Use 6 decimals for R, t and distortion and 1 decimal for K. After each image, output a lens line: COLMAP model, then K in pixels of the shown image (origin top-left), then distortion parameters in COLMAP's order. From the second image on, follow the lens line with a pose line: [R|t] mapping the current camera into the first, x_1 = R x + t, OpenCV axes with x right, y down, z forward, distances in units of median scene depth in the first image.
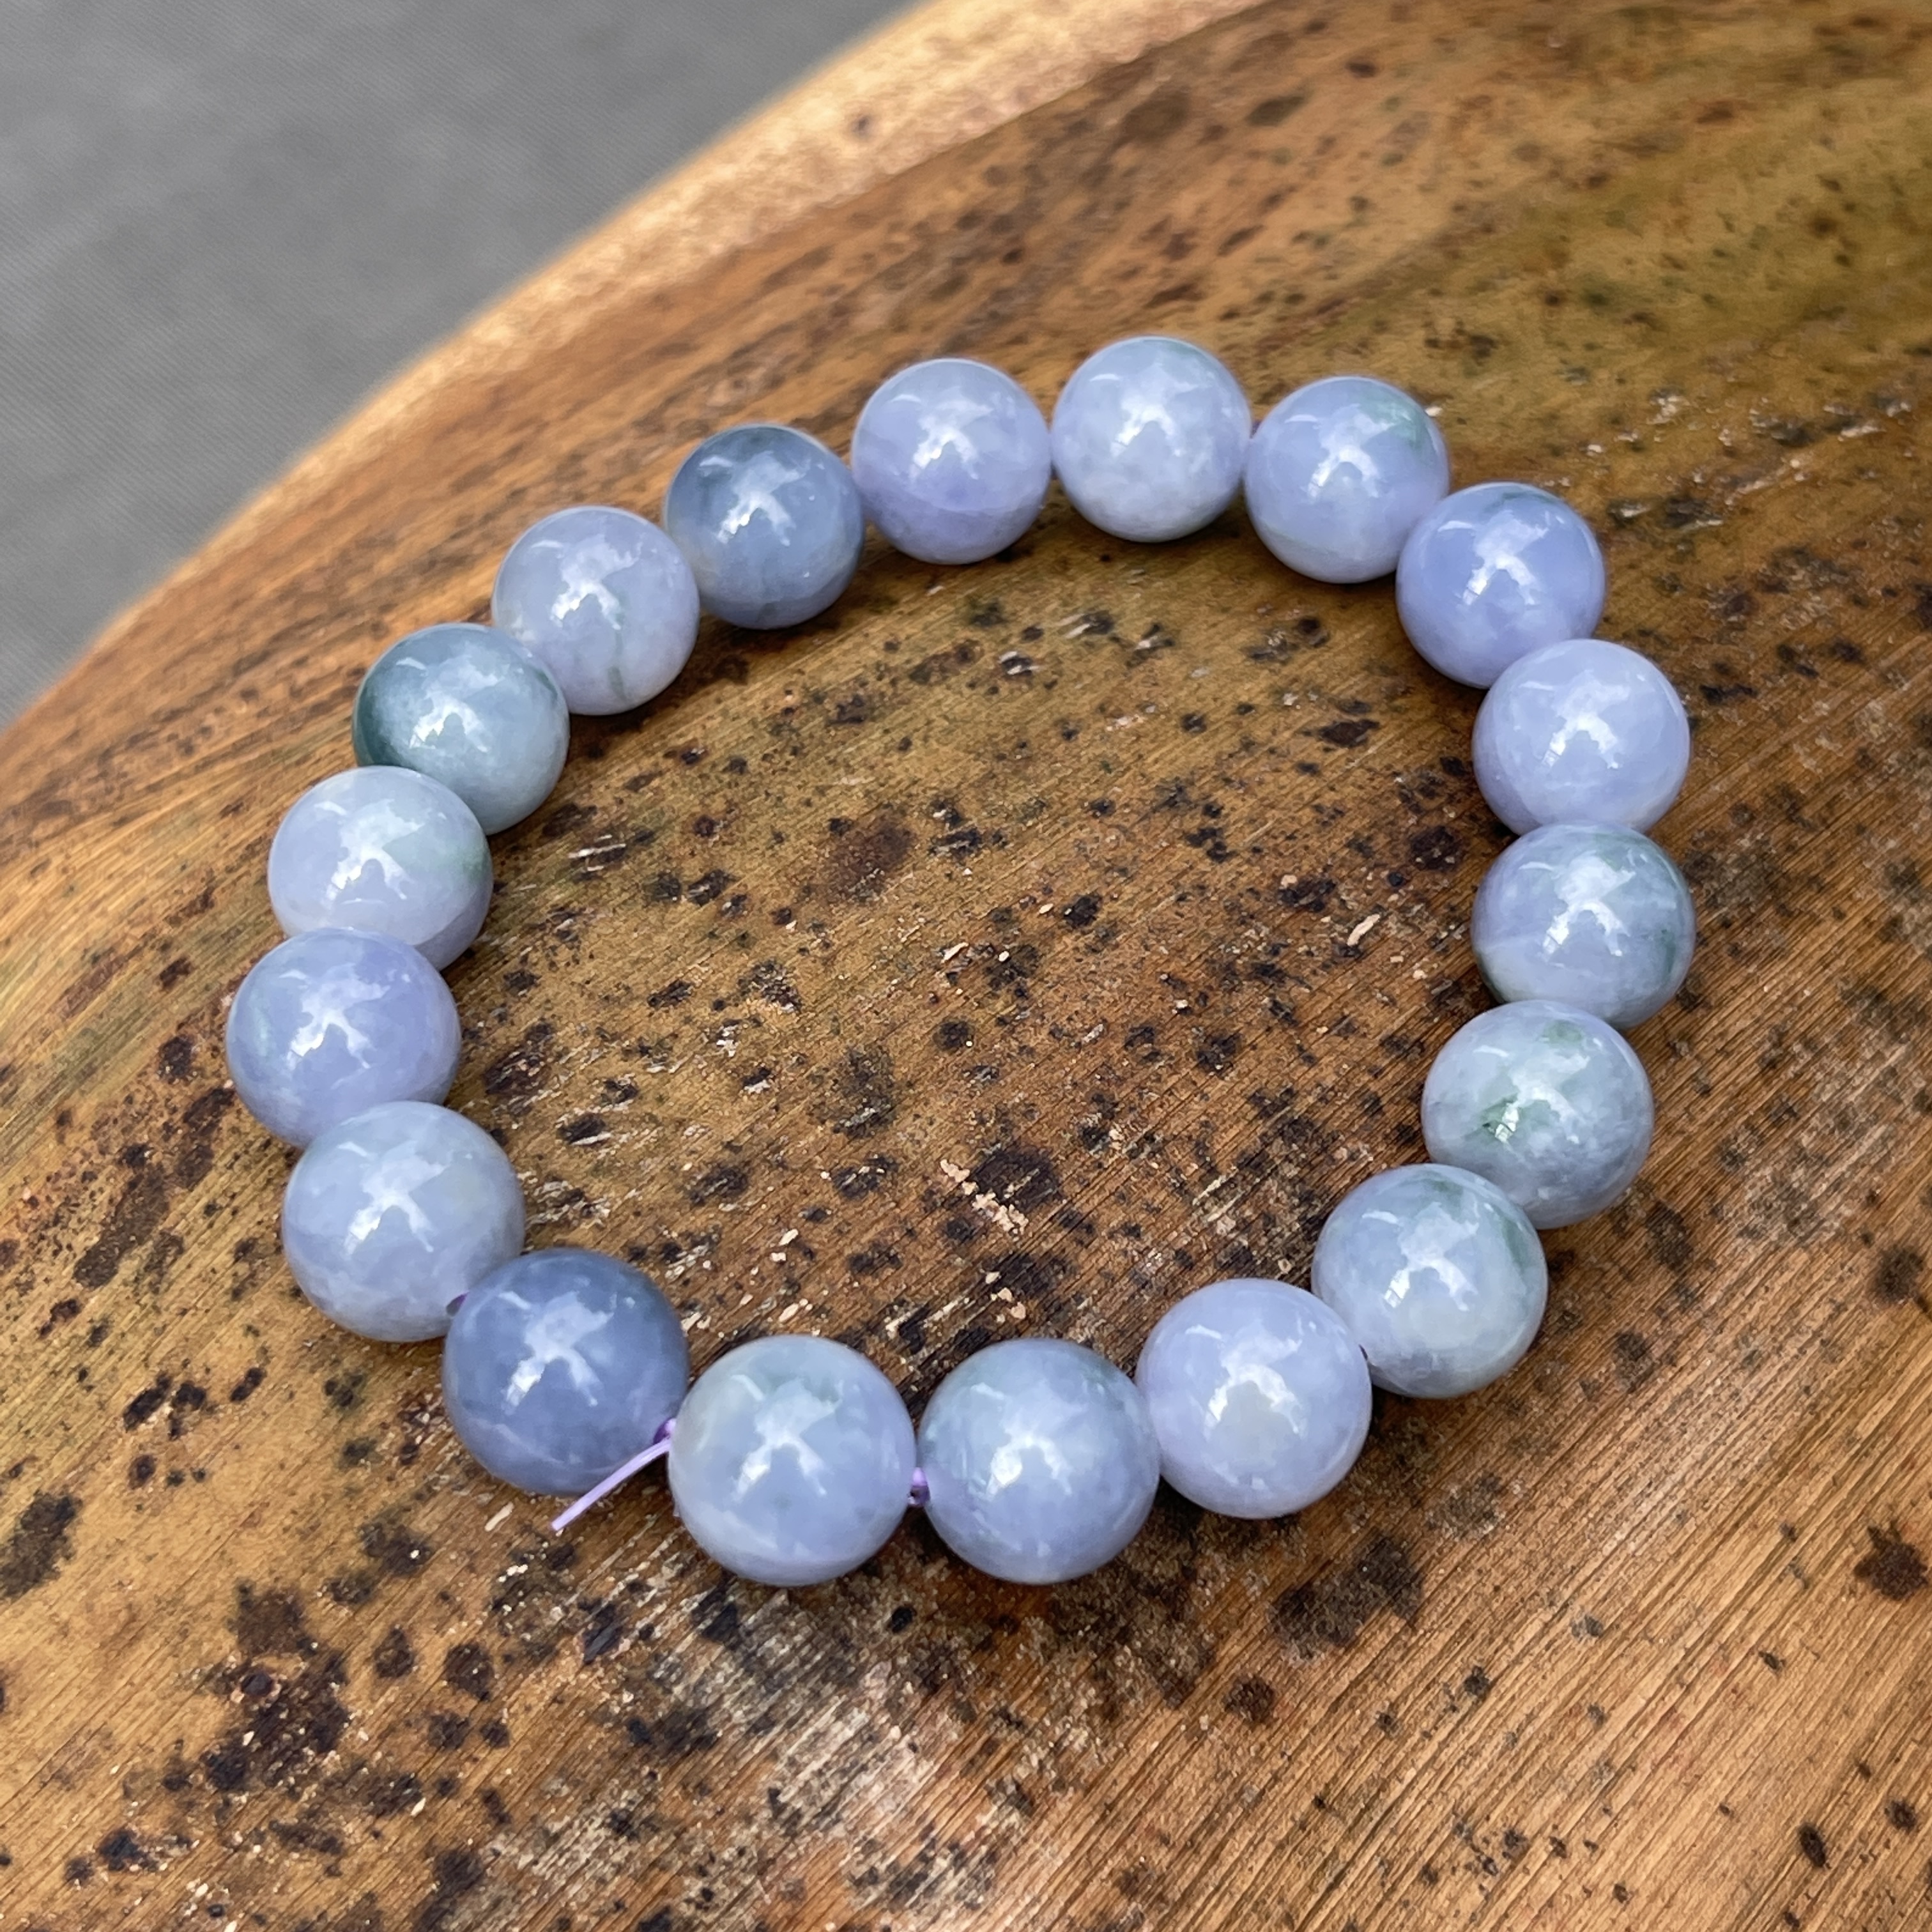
lens RADIAL K [[3863.8, 0, 963.5], [0, 3863.8, 975.8], [0, 0, 1]] dist [0.092085, 0.000000]
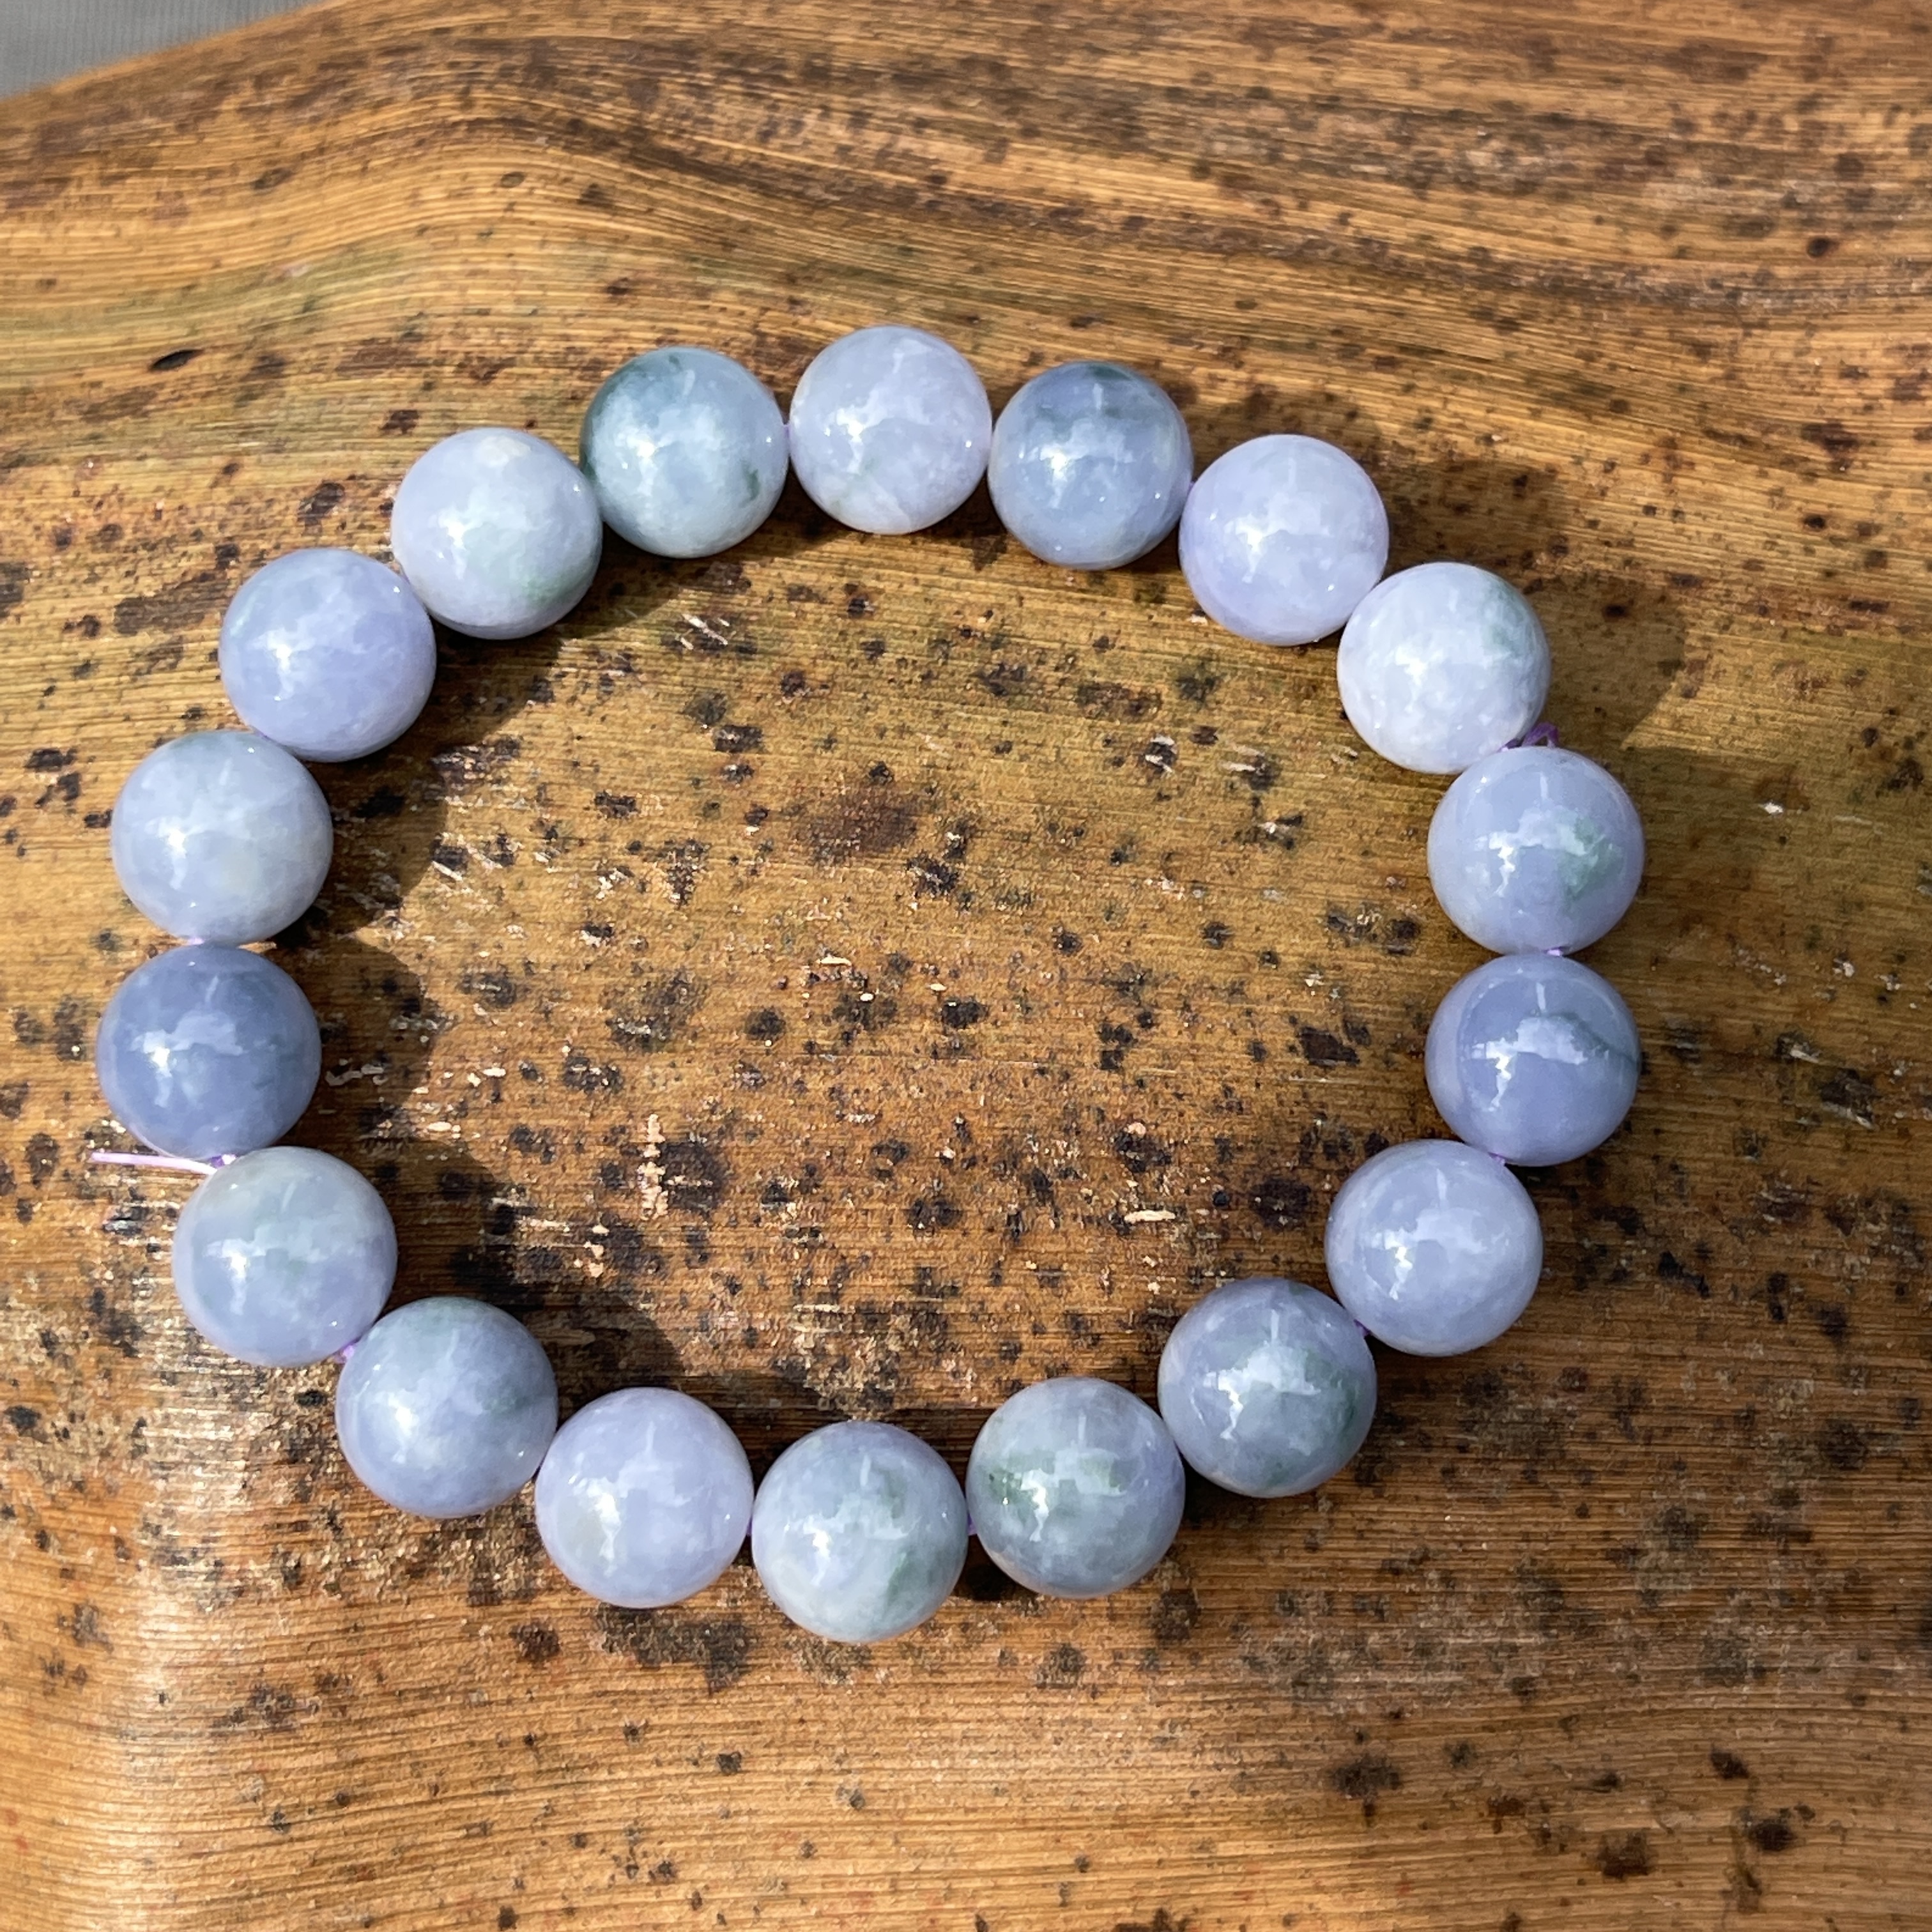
lens RADIAL K [[3863.8, 0, 970.3], [0, 3863.8, 956.1], [0, 0, 1]] dist [0.092085, 0.000000]
pose [[0.688238, 0.707119, -0.162208, 0.195179], [-0.586031, 0.673670, 0.450262, -0.509298], [0.427664, -0.214829, 0.878039, 0.104103]]
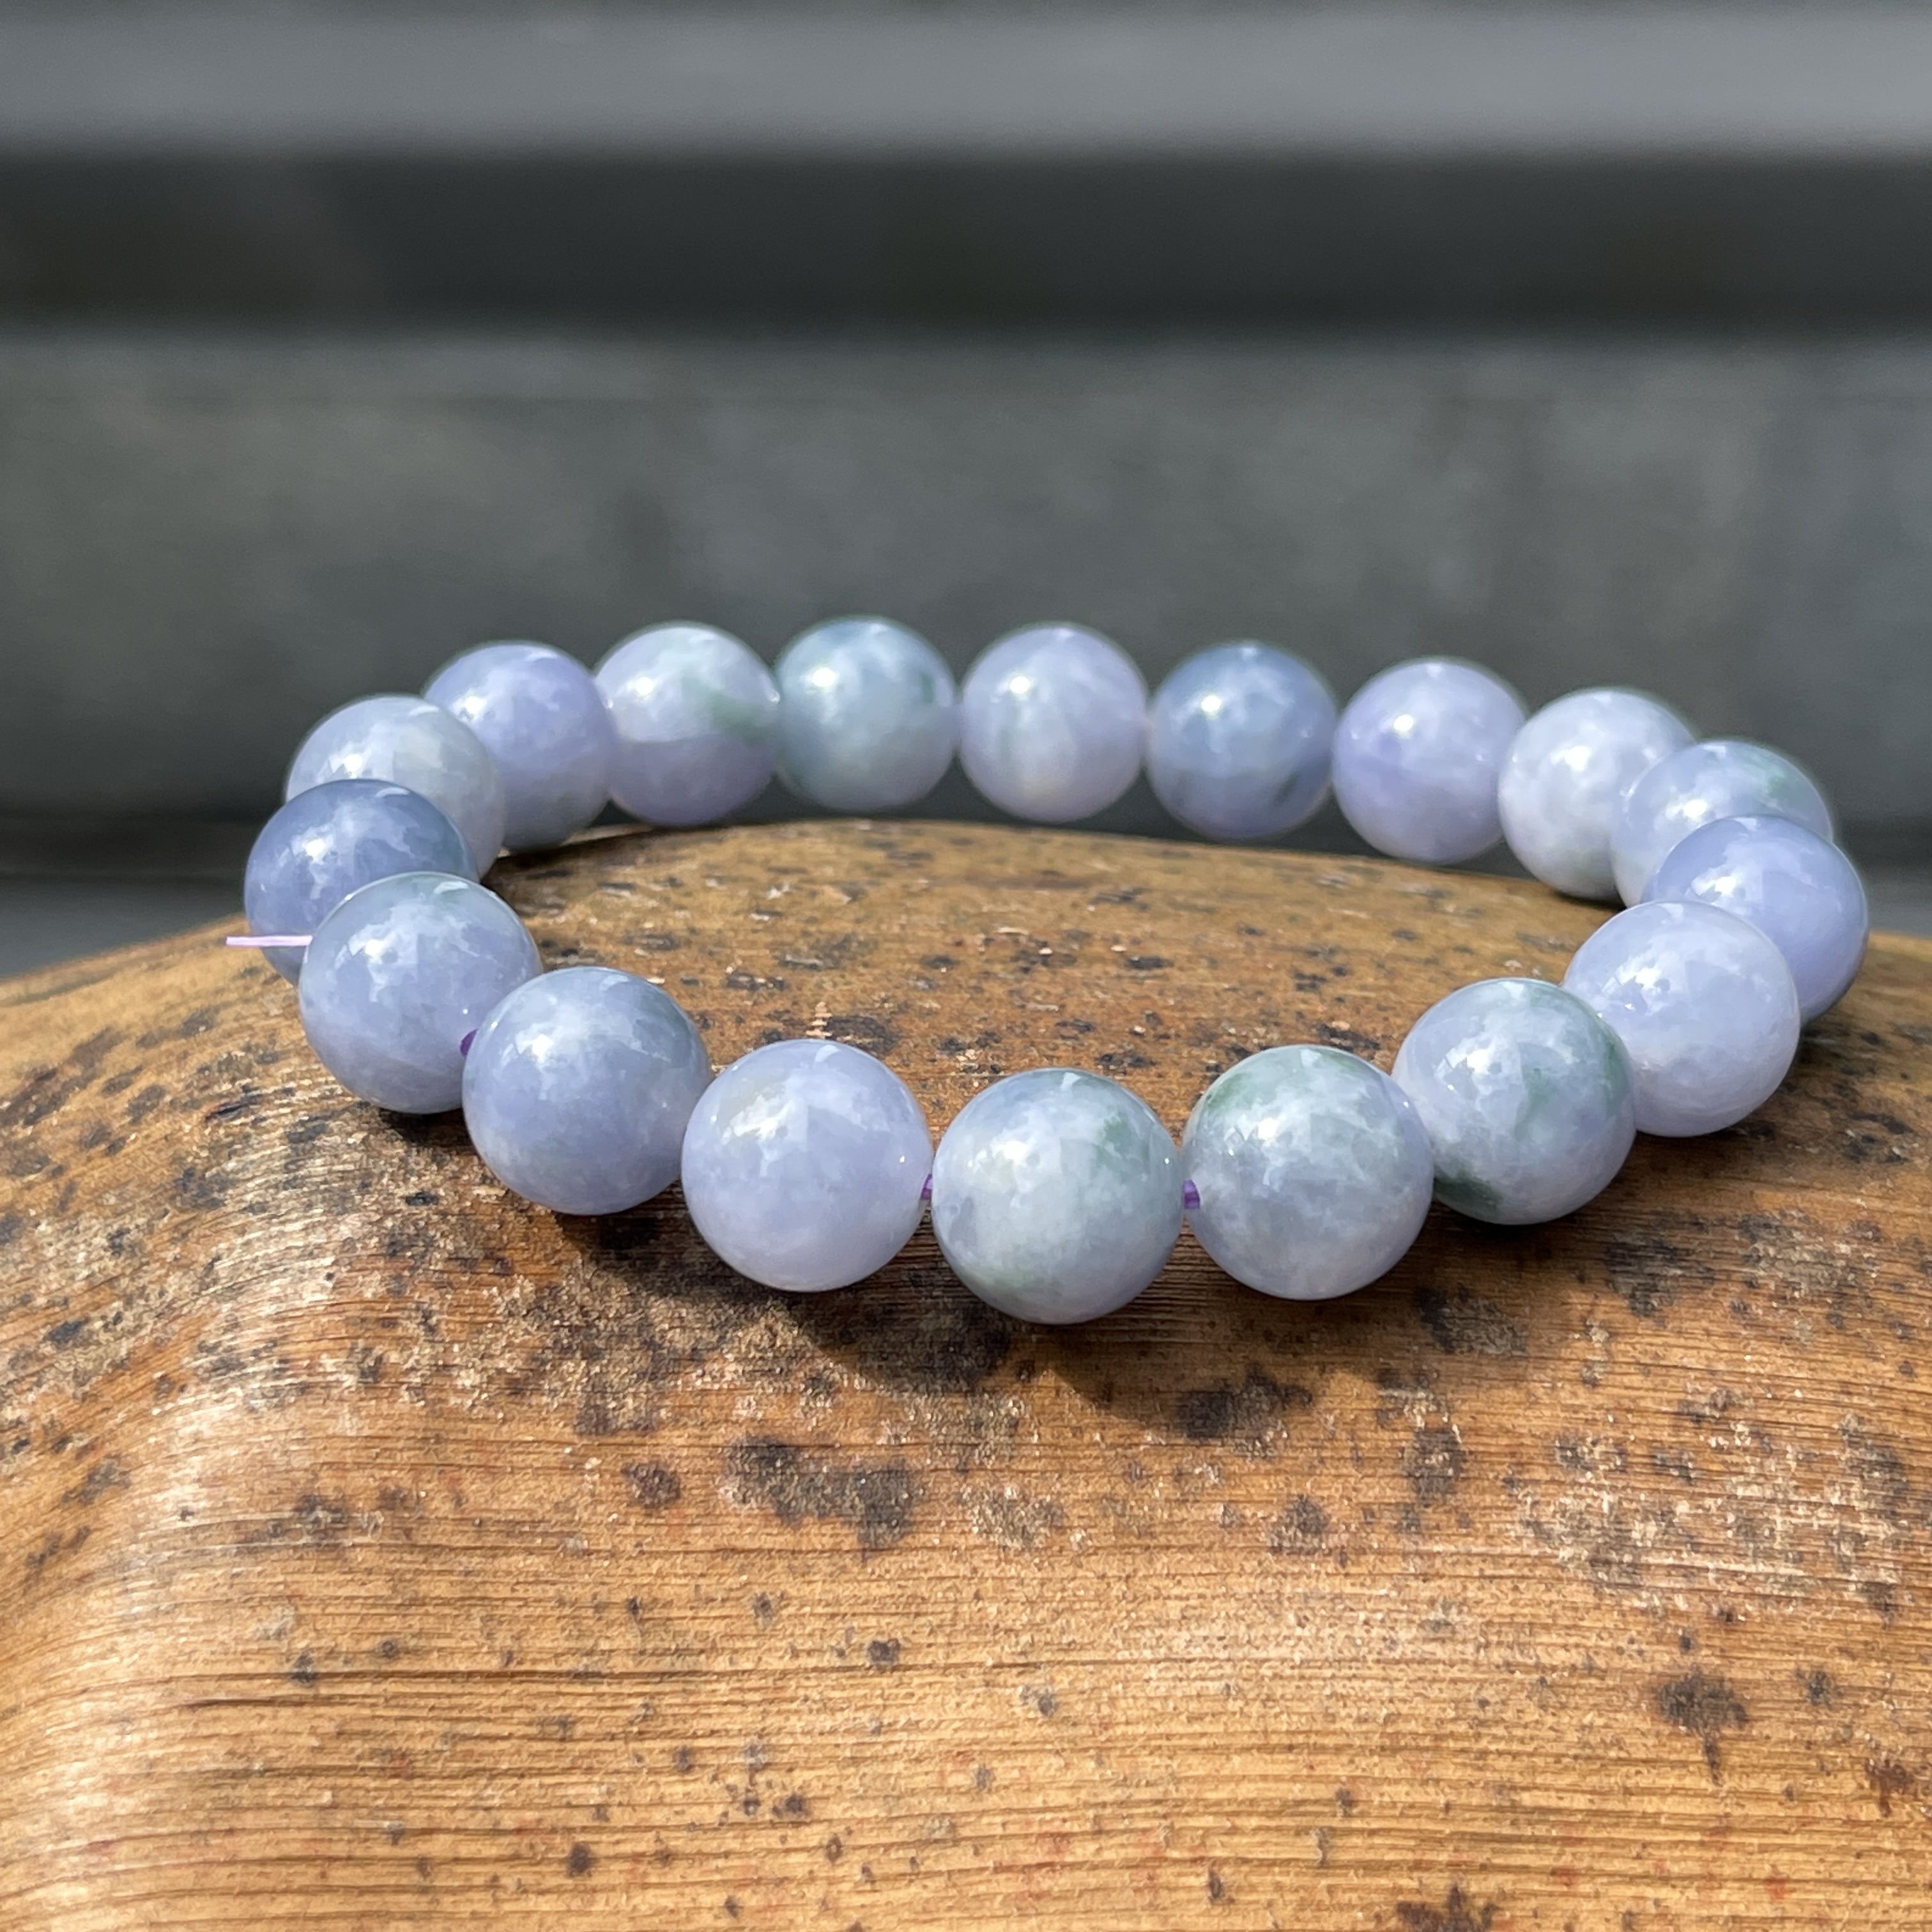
lens RADIAL K [[3863.8, 0, 977.3], [0, 3863.8, 961.4], [0, 0, 1]] dist [0.092085, 0.000000]
pose [[0.693554, 0.283078, -0.662457, 0.672742], [-0.584296, 0.758940, -0.287418, 0.299713], [0.421404, 0.586411, 0.691767, 0.315346]]
